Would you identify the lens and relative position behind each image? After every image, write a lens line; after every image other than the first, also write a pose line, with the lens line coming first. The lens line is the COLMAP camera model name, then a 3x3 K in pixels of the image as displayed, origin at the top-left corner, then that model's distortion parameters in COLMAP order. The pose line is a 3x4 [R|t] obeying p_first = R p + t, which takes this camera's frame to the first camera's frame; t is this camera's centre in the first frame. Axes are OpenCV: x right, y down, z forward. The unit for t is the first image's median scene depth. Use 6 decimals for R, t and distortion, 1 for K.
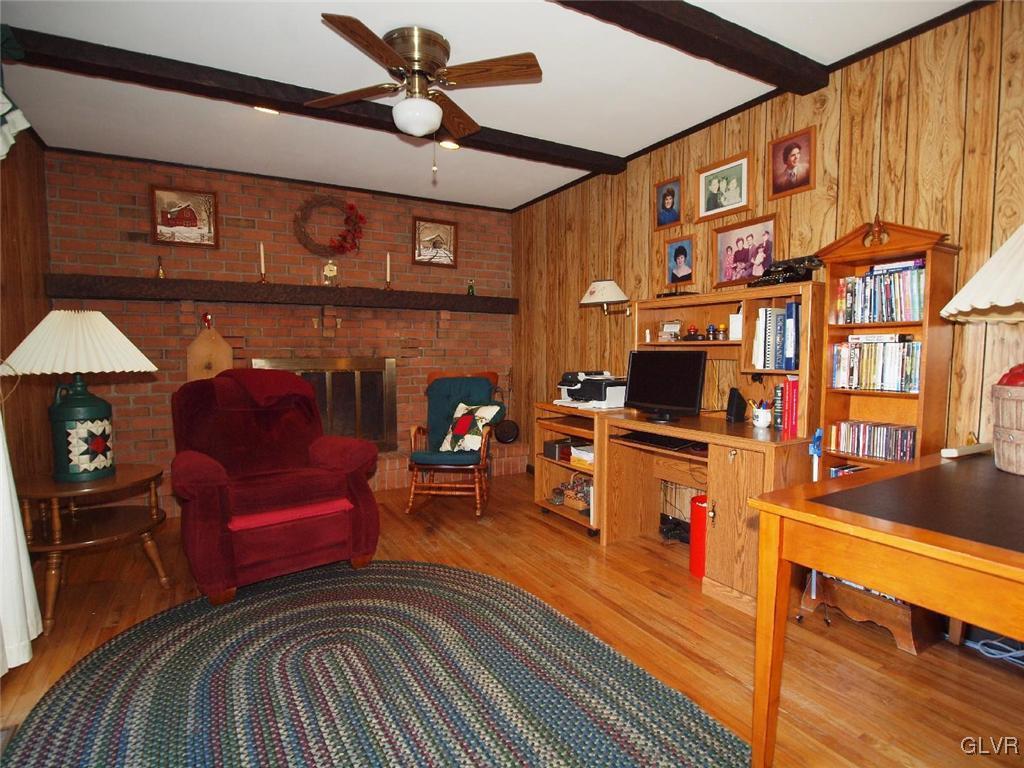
lens RADIAL K [[552.7, 0, 487.3], [0, 552.7, 390.5], [0, 0, 1]] dist [-0.002479, -0.008026]
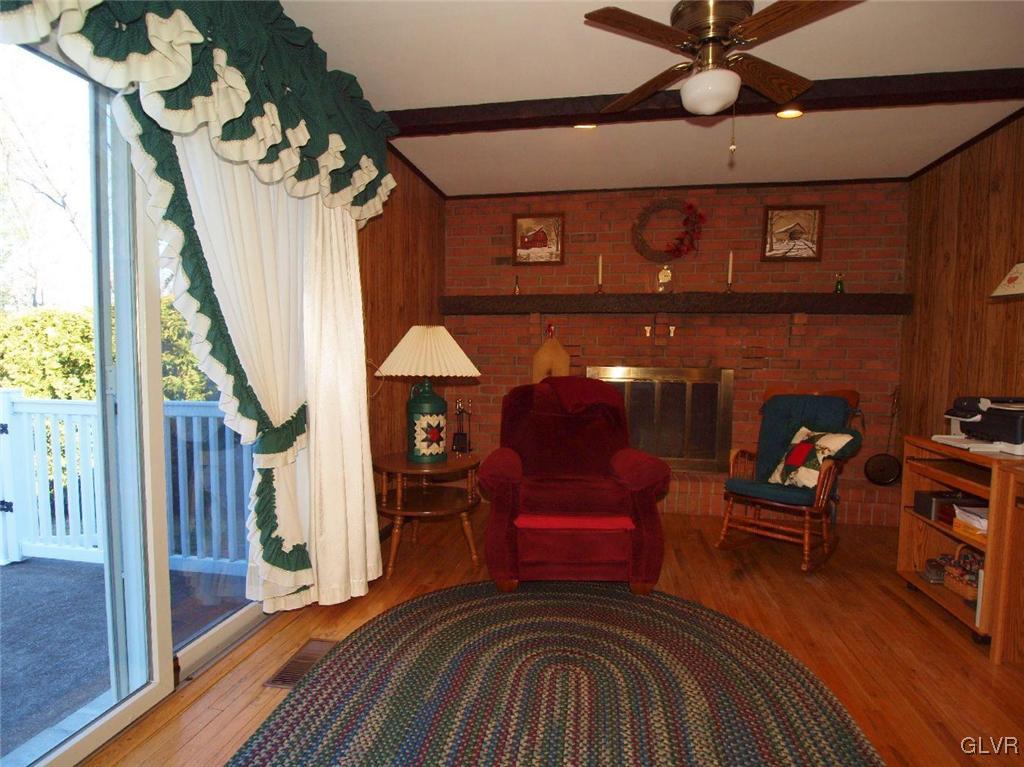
lens RADIAL K [[552.7, 0, 487.3], [0, 552.7, 390.0], [0, 0, 1]] dist [-0.002479, -0.008026]
pose [[0.774543, 0.048820, -0.630635, 0.118181], [-0.057094, 0.998343, 0.007163, -0.012473], [0.629939, 0.030458, 0.776047, 0.088984]]
